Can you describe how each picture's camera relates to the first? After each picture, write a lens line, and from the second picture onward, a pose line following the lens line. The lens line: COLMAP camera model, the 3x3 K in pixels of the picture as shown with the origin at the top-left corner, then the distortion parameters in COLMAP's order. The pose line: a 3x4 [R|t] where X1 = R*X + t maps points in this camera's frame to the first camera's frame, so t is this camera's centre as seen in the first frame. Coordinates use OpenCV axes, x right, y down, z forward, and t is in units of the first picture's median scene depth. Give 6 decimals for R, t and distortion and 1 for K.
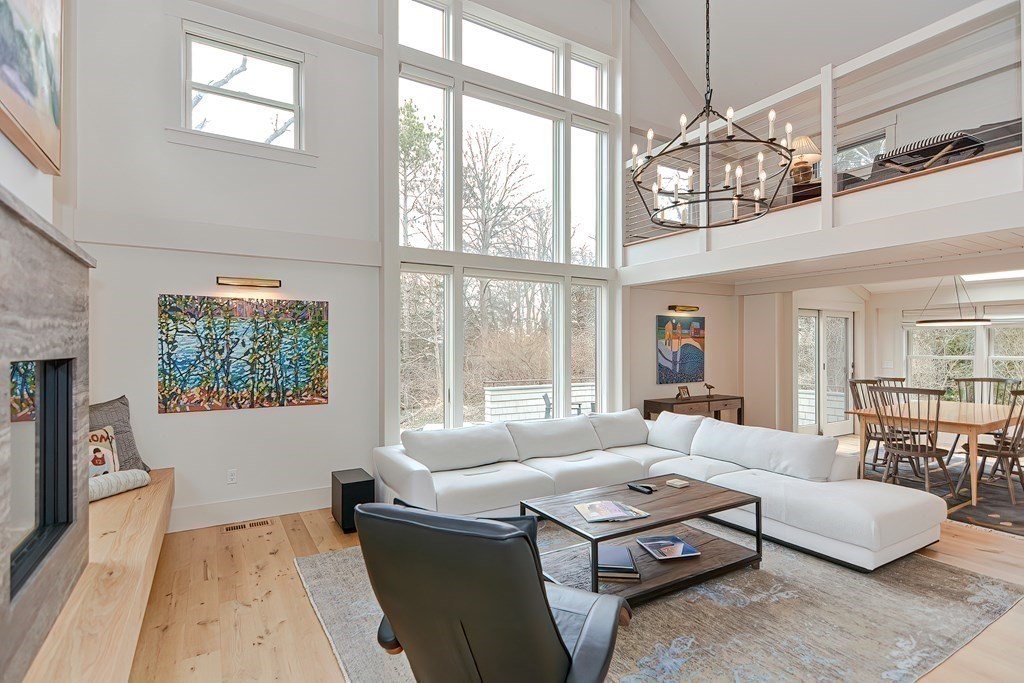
lens RADIAL K [[500.7, 0, 514.7], [0, 500.7, 344.7], [0, 0, 1]] dist [0.012890, -0.007849]
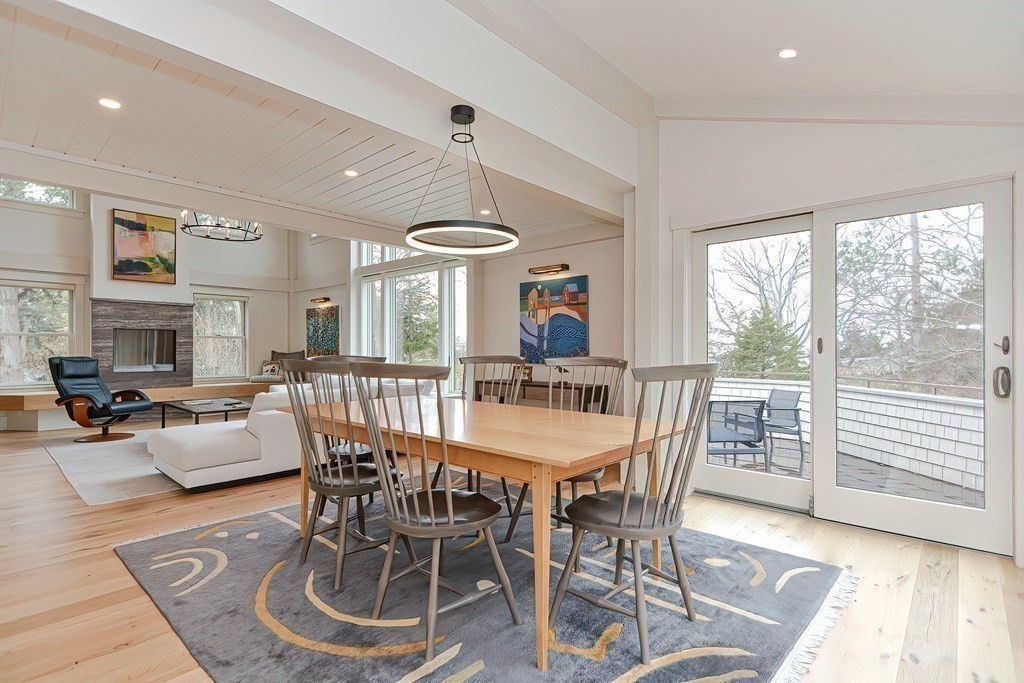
lens RADIAL K [[500.7, 0, 510.9], [0, 500.7, 341.2], [0, 0, 1]] dist [0.012890, -0.007849]
pose [[0.283890, -0.008798, -0.958817, 1.281392], [0.006177, 0.999954, -0.007347, 0.054679], [0.958837, -0.003837, 0.283931, 0.863987]]
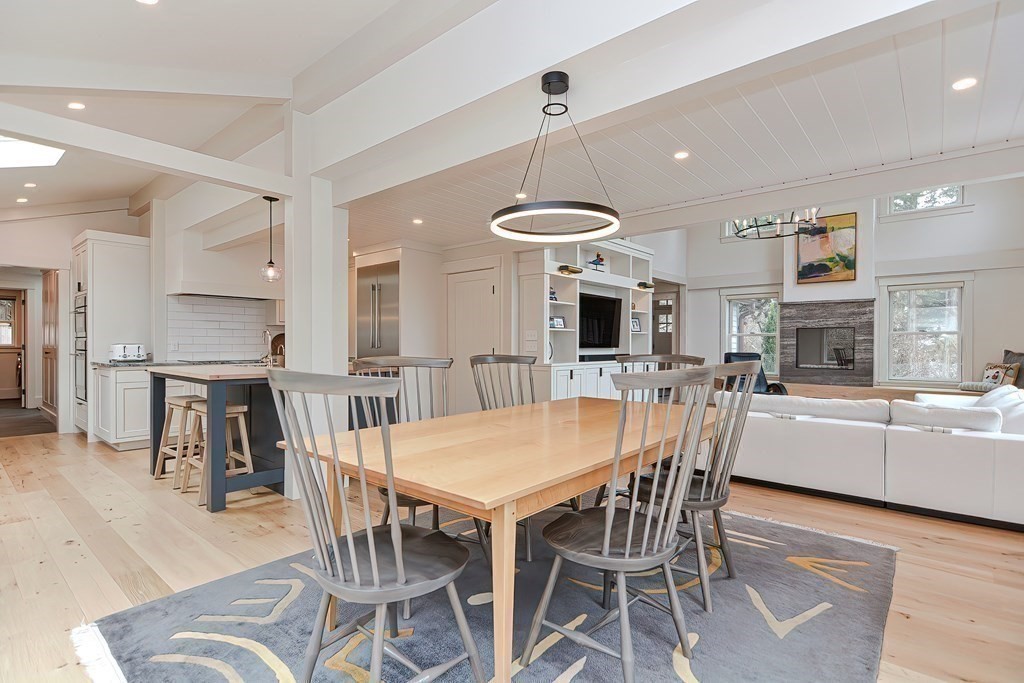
lens RADIAL K [[500.7, 0, 513.0], [0, 500.7, 346.3], [0, 0, 1]] dist [0.012890, -0.007849]
pose [[-0.949855, -0.000577, -0.312692, 0.988003], [-0.000176, 0.999999, -0.001312, 0.060569], [0.312692, -0.001192, -0.949854, 1.351945]]
